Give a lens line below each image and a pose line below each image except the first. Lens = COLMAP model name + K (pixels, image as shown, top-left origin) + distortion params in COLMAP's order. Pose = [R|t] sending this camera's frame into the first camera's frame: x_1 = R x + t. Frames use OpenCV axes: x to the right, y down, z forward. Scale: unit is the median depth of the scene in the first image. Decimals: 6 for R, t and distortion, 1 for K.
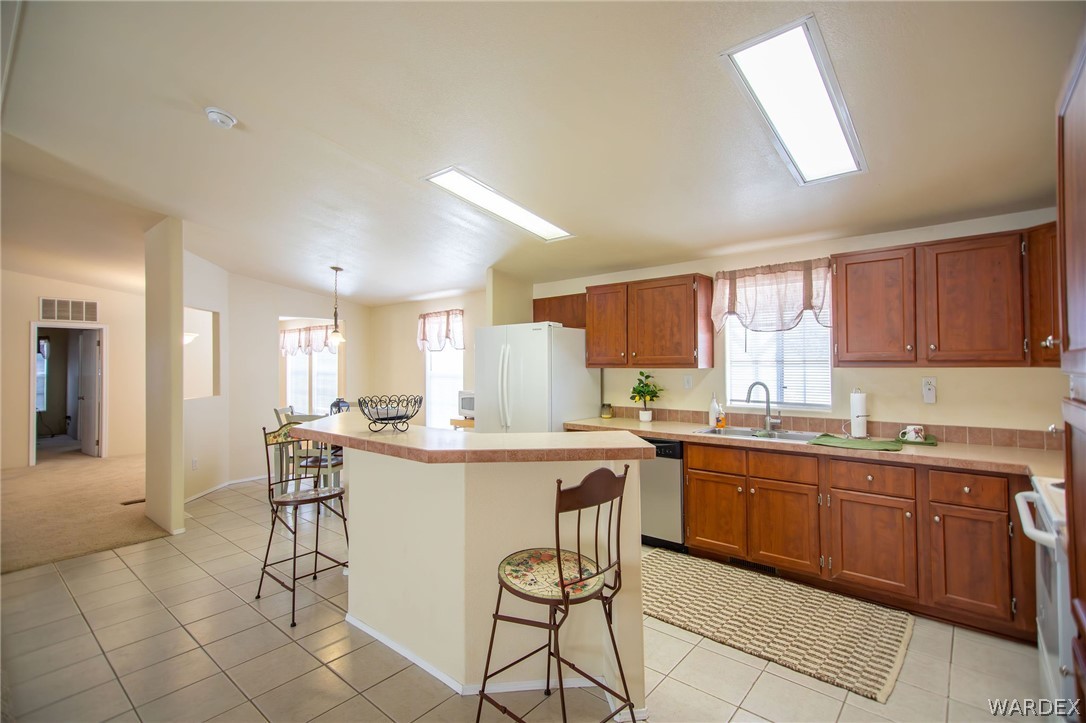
lens RADIAL K [[501.0, 0, 540.8], [0, 501.0, 354.2], [0, 0, 1]] dist [0.020776, 0.000327]
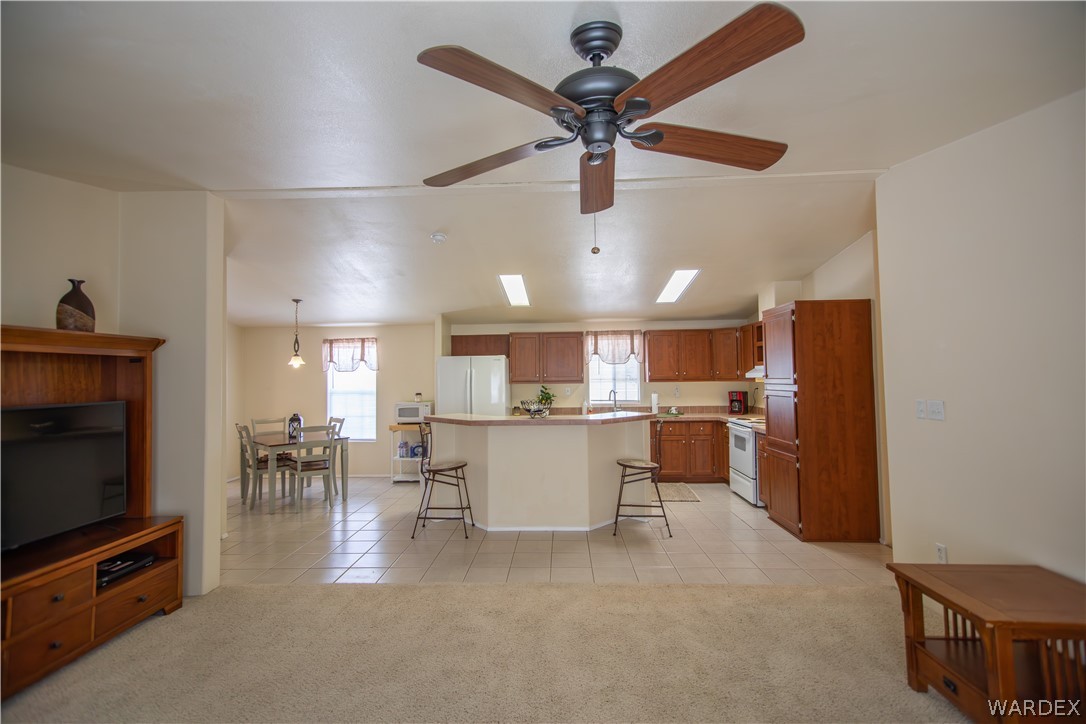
lens RADIAL K [[501.0, 0, 540.8], [0, 501.0, 354.7], [0, 0, 1]] dist [0.020776, 0.000327]
pose [[0.784632, 0.022676, 0.619546, -0.934083], [-0.005584, 0.999549, -0.029512, -0.021584], [-0.619936, 0.019697, 0.784405, -0.339039]]
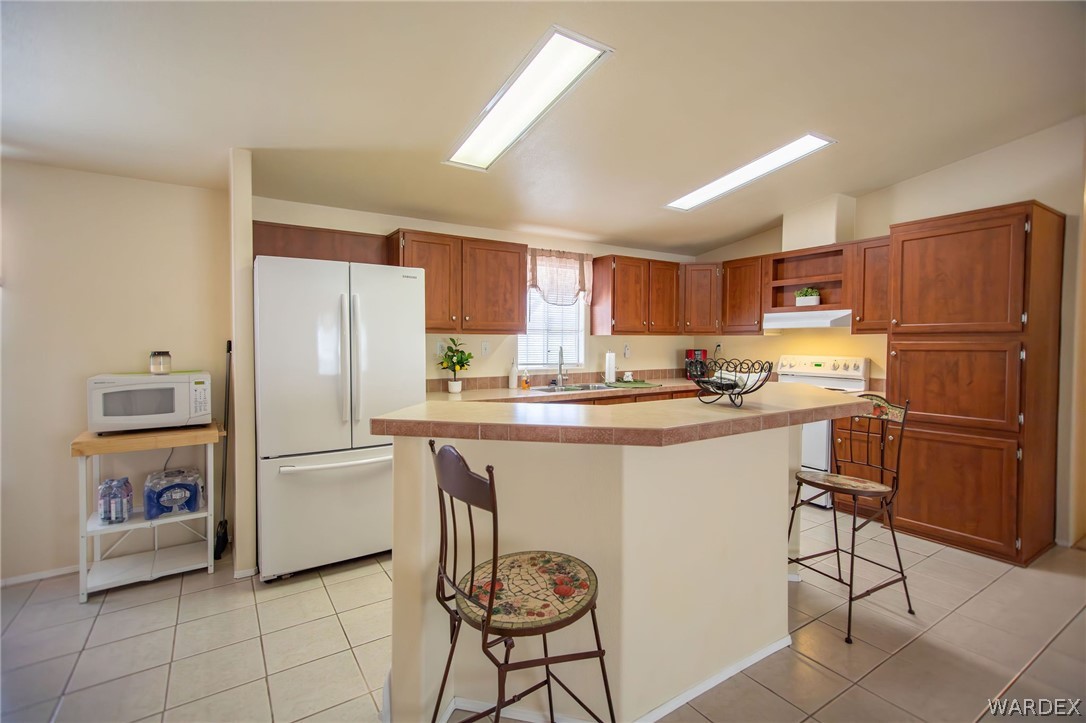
lens RADIAL K [[501.0, 0, 540.8], [0, 501.0, 354.2], [0, 0, 1]] dist [0.020776, 0.000327]
pose [[0.280086, -0.018673, 0.959793, -0.689766], [-0.023707, 0.999371, 0.026361, 0.039892], [-0.959682, -0.030137, 0.279468, 0.660853]]
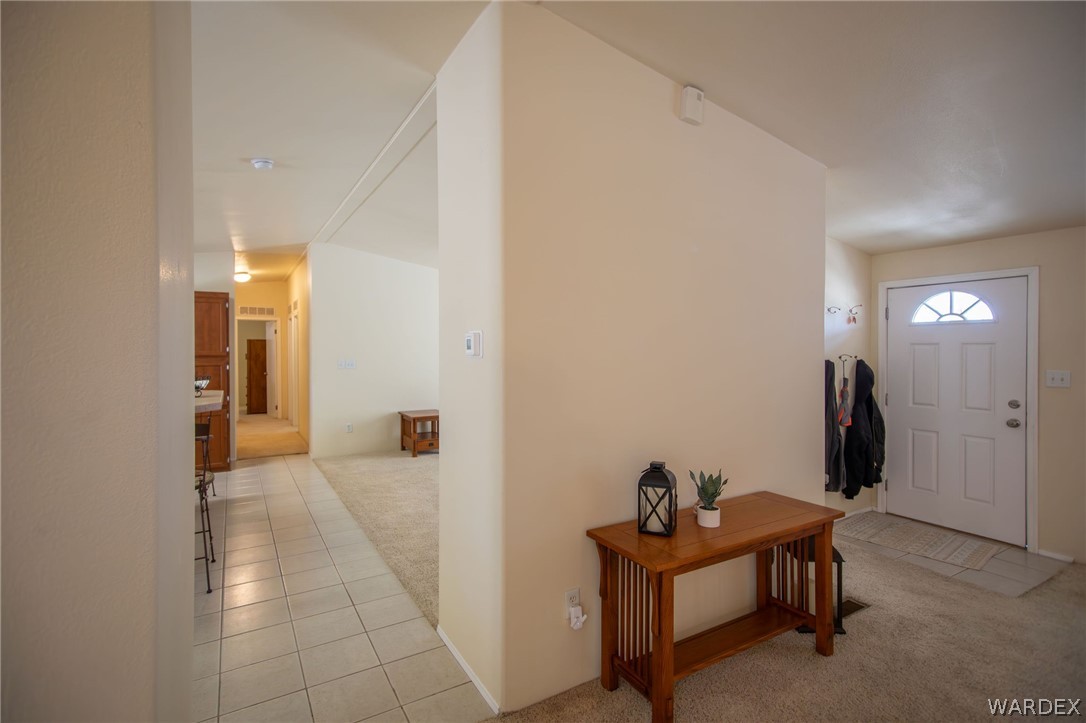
lens RADIAL K [[501.0, 0, 540.8], [0, 501.0, 354.2], [0, 0, 1]] dist [0.020776, 0.000327]
pose [[-0.949848, 0.003045, 0.312697, -1.136672], [-0.000868, 0.999923, -0.012374, 0.022686], [-0.312710, -0.012025, -0.949772, 1.330886]]
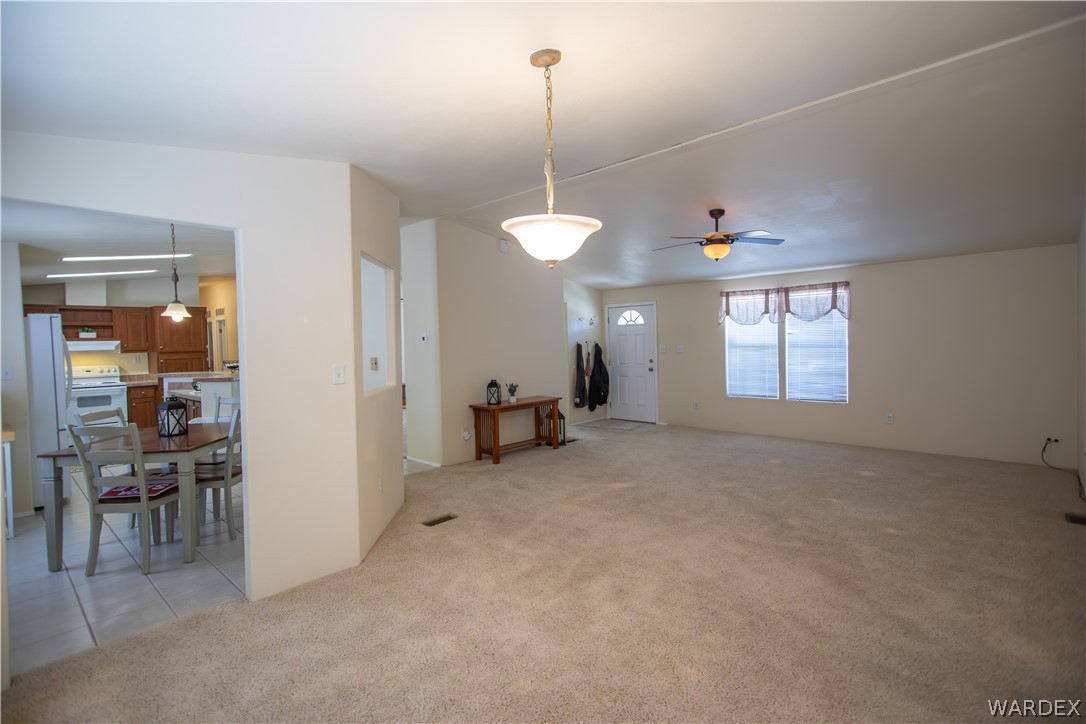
lens RADIAL K [[510.5, 0, 530.8], [0, 510.5, 359.4], [0, 0, 1]] dist [0.002356, 0.000210]
pose [[-0.998062, 0.026579, 0.056270, -1.284702], [0.027243, 0.999568, 0.011055, 0.057532], [-0.055952, 0.012567, -0.998354, 2.294703]]
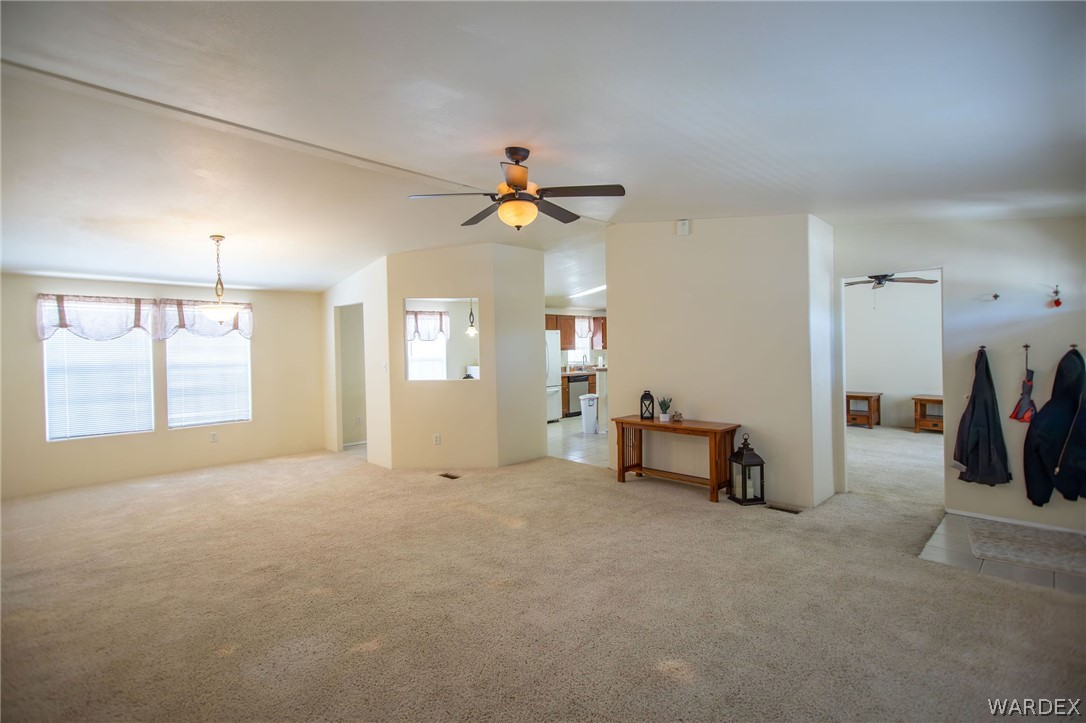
lens RADIAL K [[501.0, 0, 540.8], [0, 501.0, 354.2], [0, 0, 1]] dist [0.020776, 0.000327]
pose [[0.072526, -0.008828, 0.997327, -2.407406], [-0.005040, 0.999945, 0.009218, 0.024867], [-0.997354, -0.005695, 0.072477, 0.975234]]
